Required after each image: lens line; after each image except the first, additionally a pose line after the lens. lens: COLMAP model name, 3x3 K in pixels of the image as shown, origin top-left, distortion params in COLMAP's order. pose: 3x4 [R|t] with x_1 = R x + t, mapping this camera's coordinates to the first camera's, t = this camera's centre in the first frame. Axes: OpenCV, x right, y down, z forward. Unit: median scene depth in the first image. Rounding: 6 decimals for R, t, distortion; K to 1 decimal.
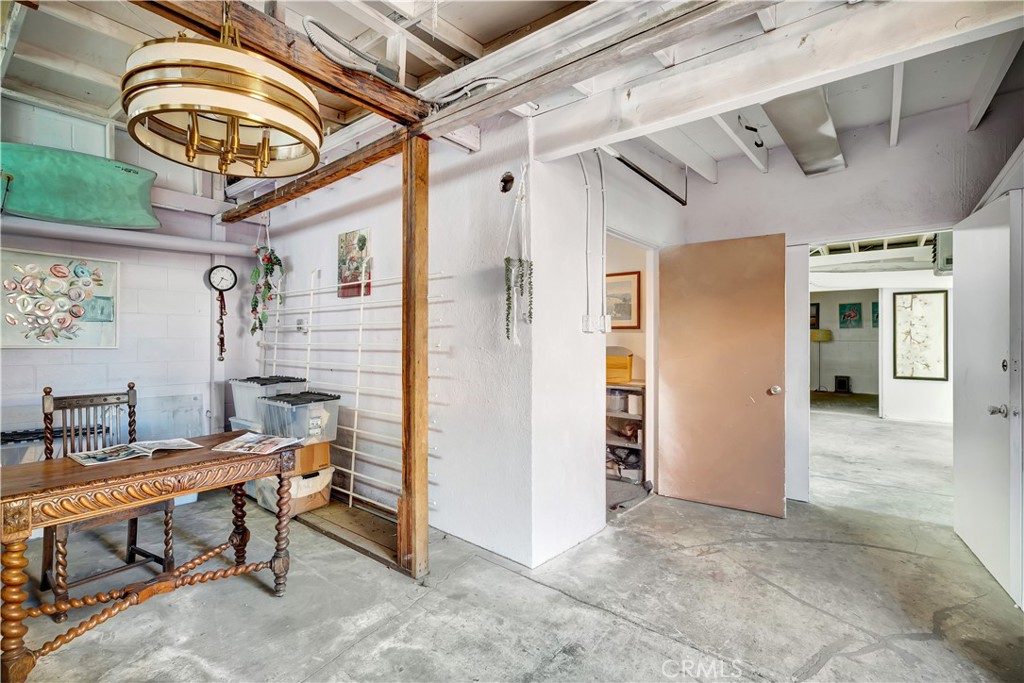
lens RADIAL K [[466.1, 0, 503.4], [0, 466.1, 338.8], [0, 0, 1]] dist [-0.000696, 0.000220]
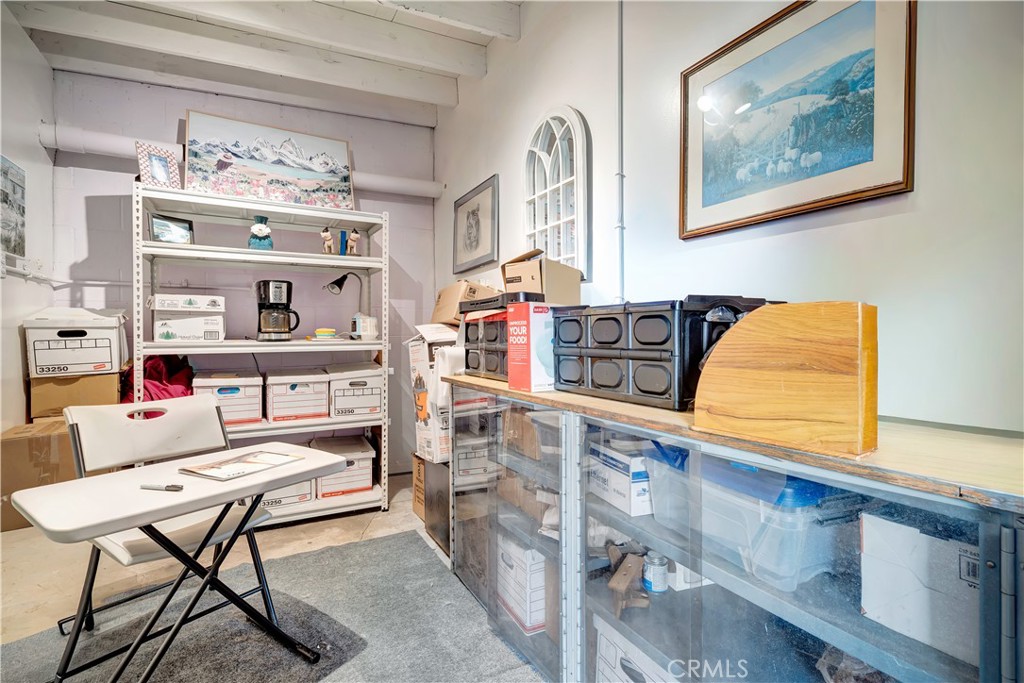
lens RADIAL K [[466.1, 0, 512.1], [0, 466.1, 336.9], [0, 0, 1]] dist [-0.000696, 0.000220]
pose [[0.936966, -0.000569, -0.349421, 0.392001], [0.007709, 0.999789, 0.019044, 0.090464], [0.349337, -0.020537, 0.936772, 1.504069]]
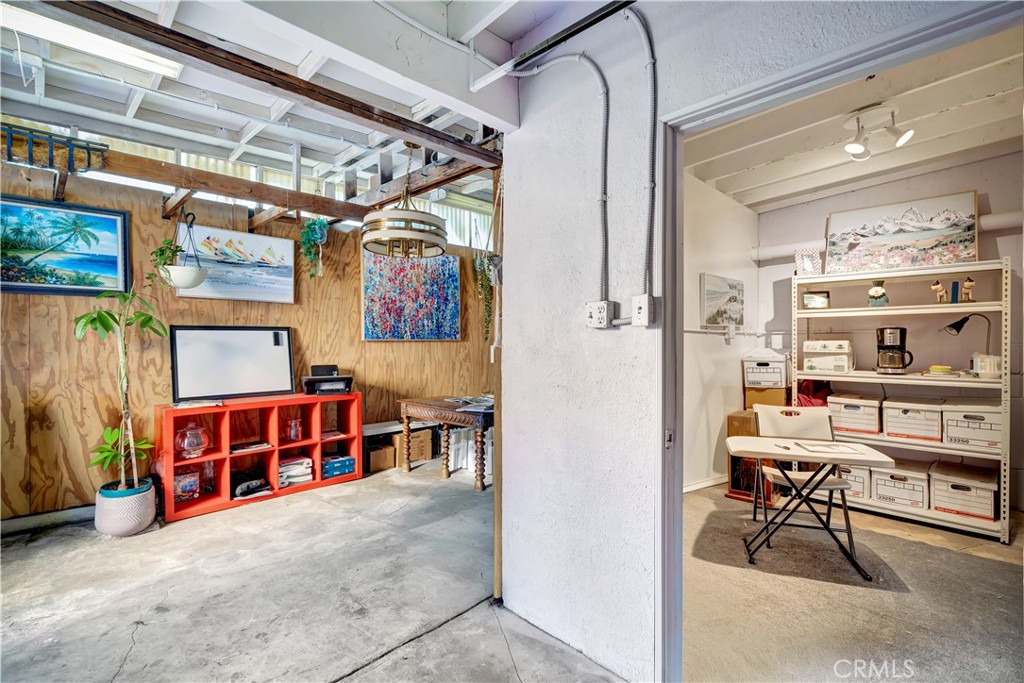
lens RADIAL K [[466.1, 0, 516.7], [0, 466.1, 337.2], [0, 0, 1]] dist [-0.000696, 0.000220]
pose [[-0.081102, -0.017167, -0.996558, 1.102280], [0.006037, 0.999825, -0.017714, 0.010347], [0.996688, -0.007453, -0.080984, 1.283650]]
